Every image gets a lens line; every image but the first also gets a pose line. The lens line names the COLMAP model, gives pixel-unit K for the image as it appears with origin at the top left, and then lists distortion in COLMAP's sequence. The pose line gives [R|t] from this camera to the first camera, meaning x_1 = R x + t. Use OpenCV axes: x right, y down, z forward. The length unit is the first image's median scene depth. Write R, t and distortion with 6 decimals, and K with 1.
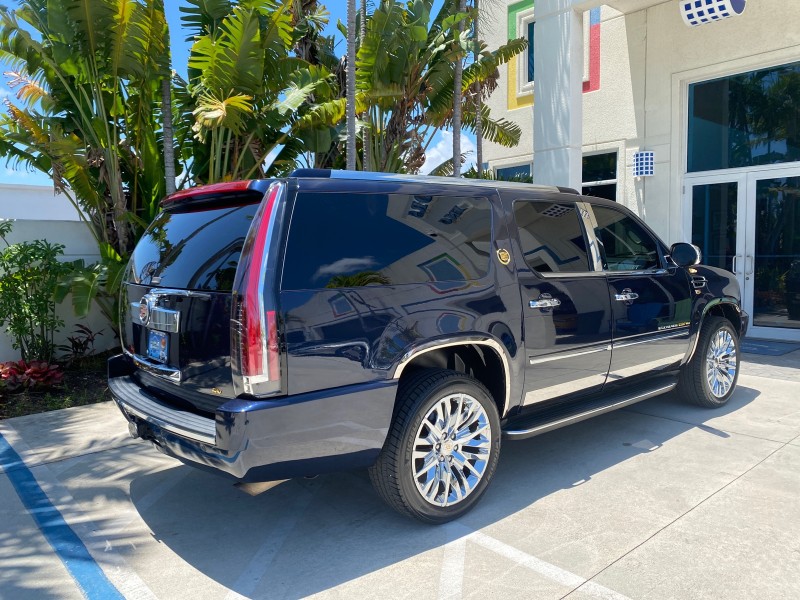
lens RADIAL K [[618.2, 0, 398.2], [0, 618.2, 290.7], [0, 0, 1]] dist [0.022056, -0.031170]
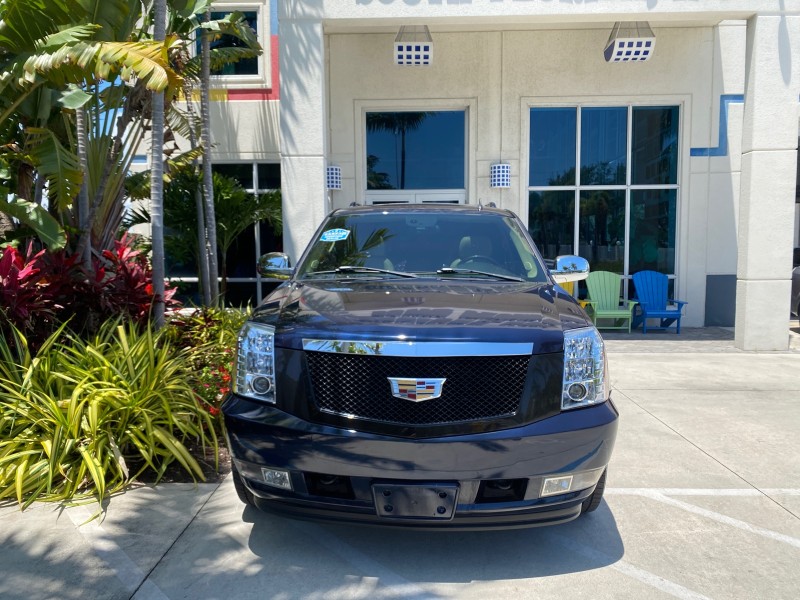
lens RADIAL K [[618.8, 0, 399.2], [0, 618.8, 308.4], [0, 0, 1]] dist [0.011586, -0.015783]
pose [[0.672028, -0.057053, 0.738324, -0.448037], [0.044684, 0.998335, 0.036473, -0.010981], [-0.739176, 0.008480, 0.673459, 0.230568]]
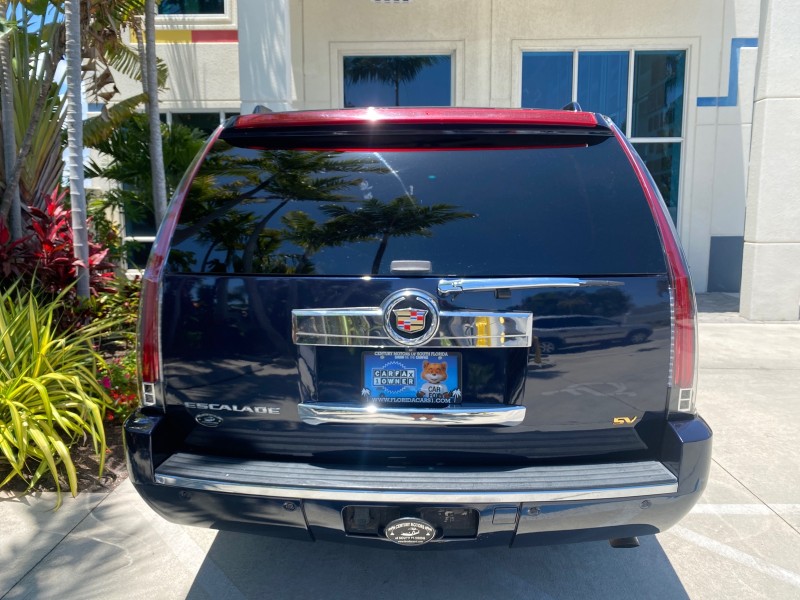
lens RADIAL K [[618.2, 0, 400.4], [0, 618.2, 295.8], [0, 0, 1]] dist [0.022056, -0.031170]
pose [[0.673774, -0.088424, 0.733628, -0.341329], [0.040290, 0.995734, 0.083013, -0.014659], [-0.737838, -0.026374, 0.674462, 0.261202]]
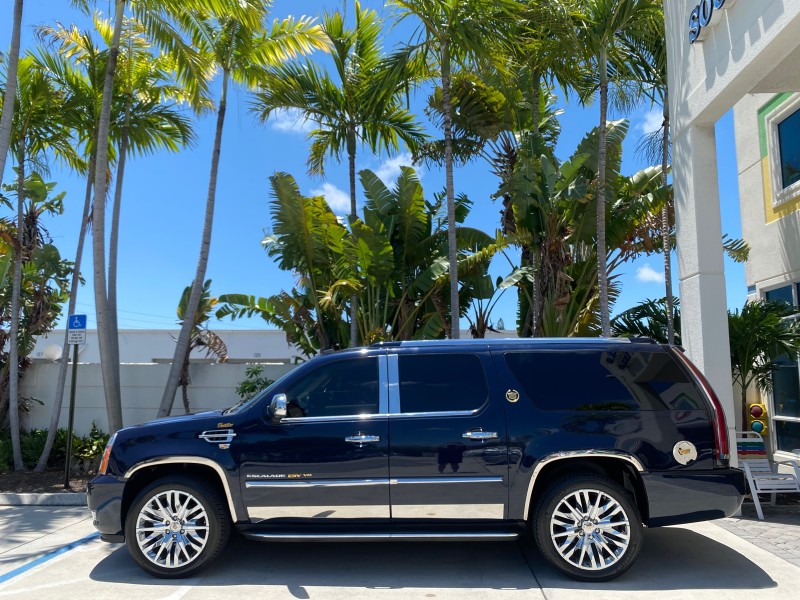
lens RADIAL K [[618.2, 0, 394.0], [0, 618.2, 299.4], [0, 0, 1]] dist [0.022056, -0.031170]
pose [[0.712704, -0.085590, -0.696224, 0.620379], [-0.054957, 0.982664, -0.177060, -0.020627], [0.699309, 0.164454, 0.695645, 0.117227]]
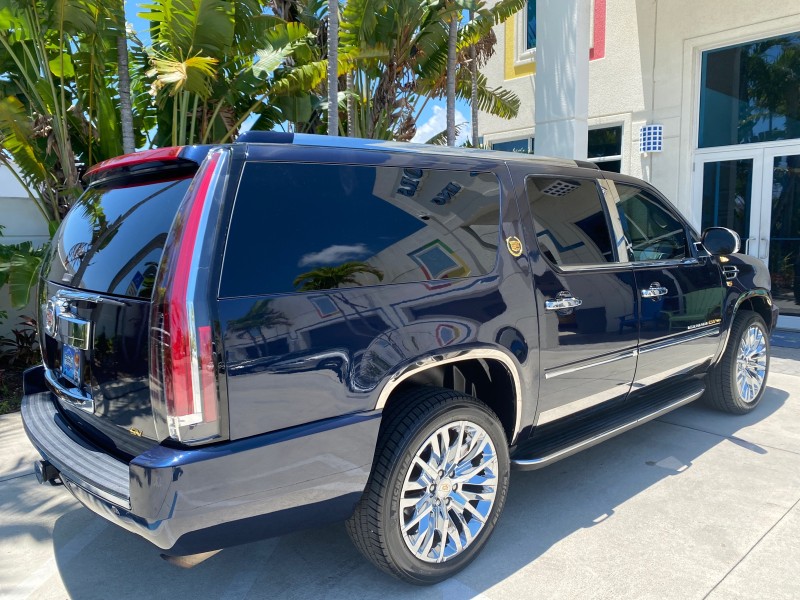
lens RADIAL K [[618.8, 0, 400.4], [0, 618.8, 292.3], [0, 0, 1]] dist [0.017832, -0.023710]
pose [[0.999790, 0.001511, 0.020431, 0.002811], [-0.002286, 0.999277, 0.037955, -0.011949], [-0.020358, -0.037994, 0.999071, 0.092778]]
